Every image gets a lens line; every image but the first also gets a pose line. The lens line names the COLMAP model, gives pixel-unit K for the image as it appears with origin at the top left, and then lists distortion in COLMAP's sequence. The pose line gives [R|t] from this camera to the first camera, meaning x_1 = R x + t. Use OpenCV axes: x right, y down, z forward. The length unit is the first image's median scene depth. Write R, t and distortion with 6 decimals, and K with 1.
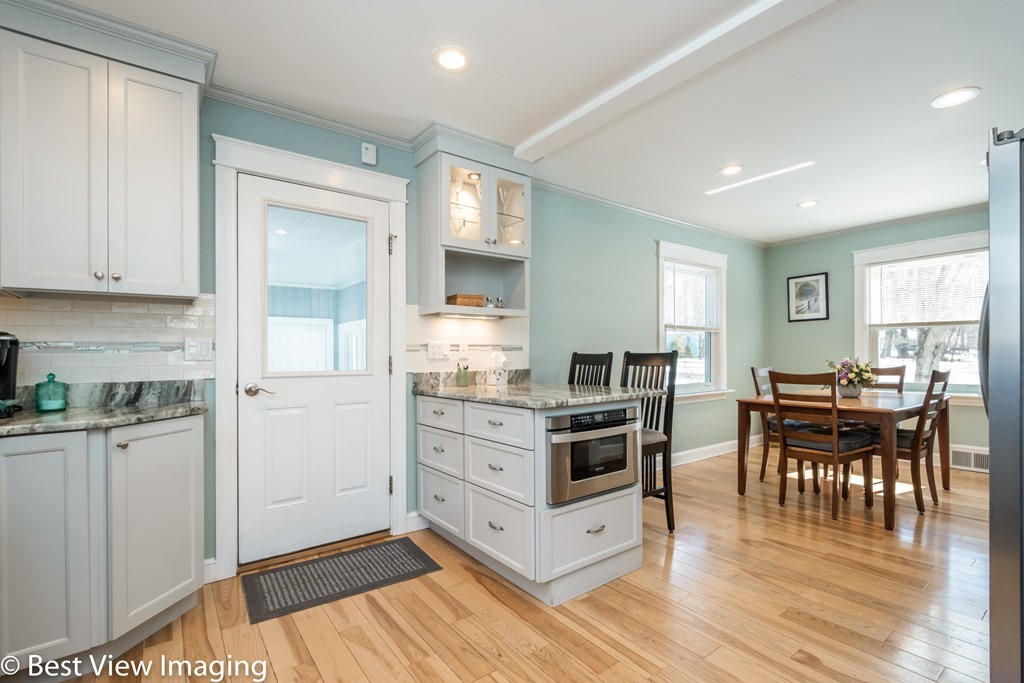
lens RADIAL K [[489.3, 0, 511.3], [0, 489.3, 356.1], [0, 0, 1]] dist [-0.002517, 0.000288]
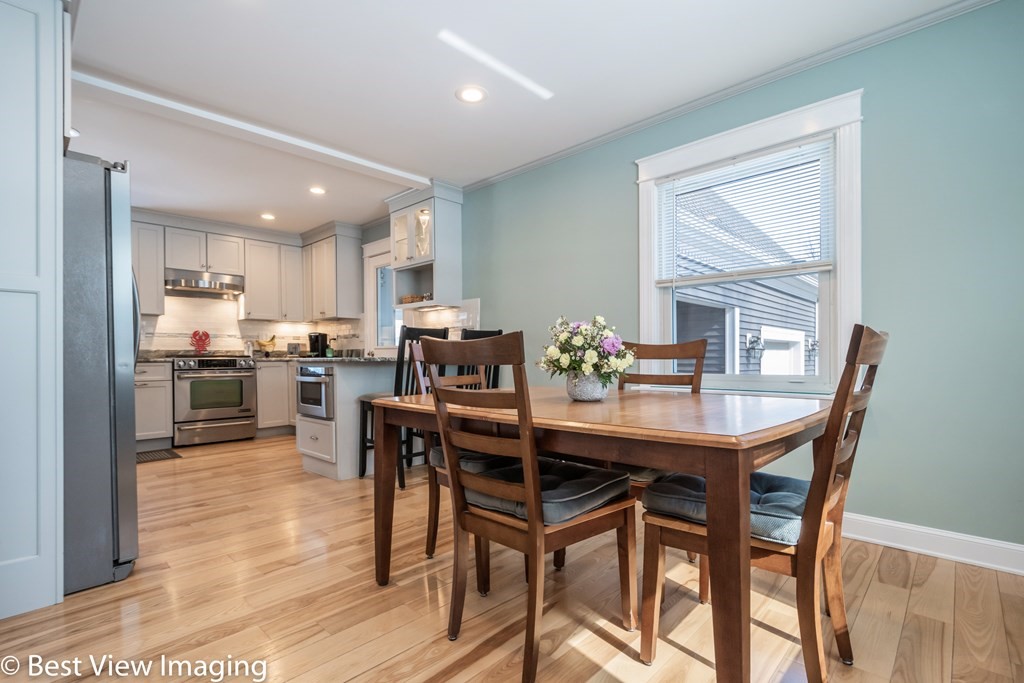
lens RADIAL K [[489.3, 0, 511.3], [0, 489.3, 356.1], [0, 0, 1]] dist [-0.002517, 0.000288]
pose [[0.136713, 0.013445, -0.990519, 1.782941], [0.005353, 0.999883, 0.014311, 0.051416], [0.990596, -0.007259, 0.136626, 1.339656]]
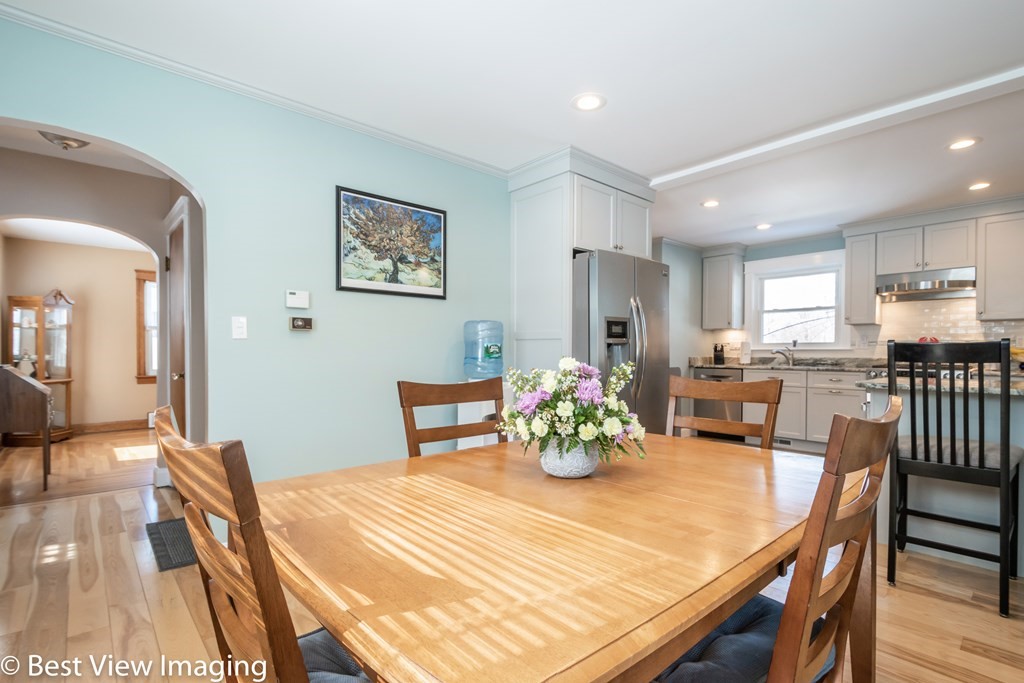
lens RADIAL K [[489.3, 0, 511.3], [0, 489.3, 356.1], [0, 0, 1]] dist [-0.002517, 0.000288]
pose [[-0.998245, 0.010693, -0.058249, 1.148521], [0.009928, 0.999861, 0.013404, -0.008901], [0.058384, 0.012802, -0.998212, 2.117219]]
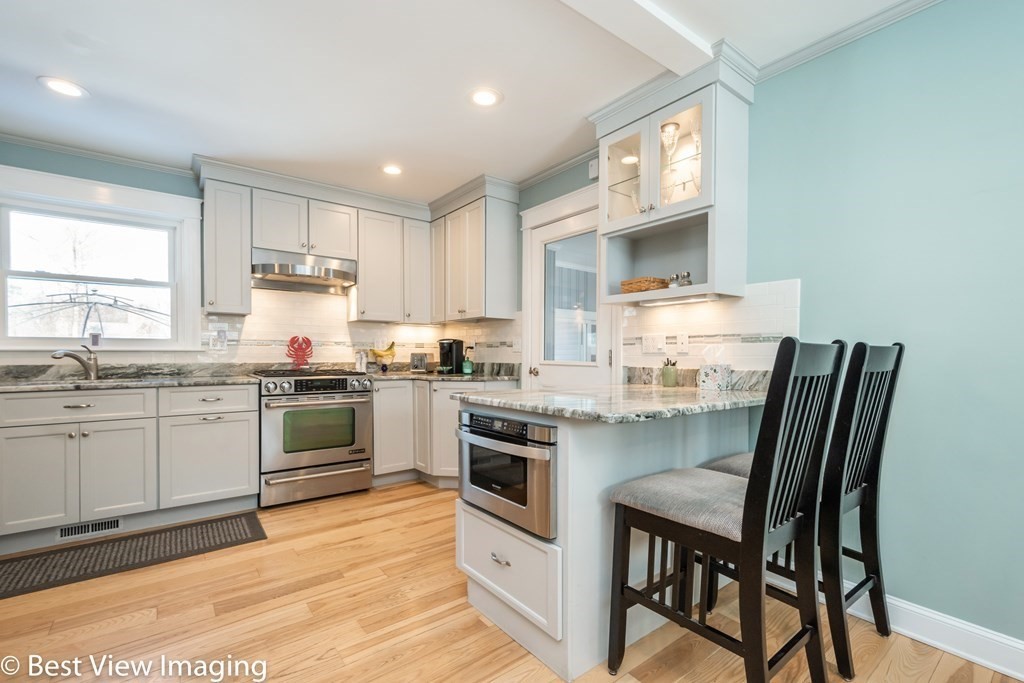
lens RADIAL K [[452.4, 0, 514.3], [0, 452.4, 354.1], [0, 0, 1]] dist [0.013051, -0.000118]
pose [[-0.003626, 0.013512, -0.999902, 0.867341], [-0.001632, 0.999907, 0.013518, -0.003875], [0.999992, 0.001681, -0.003604, 0.950571]]
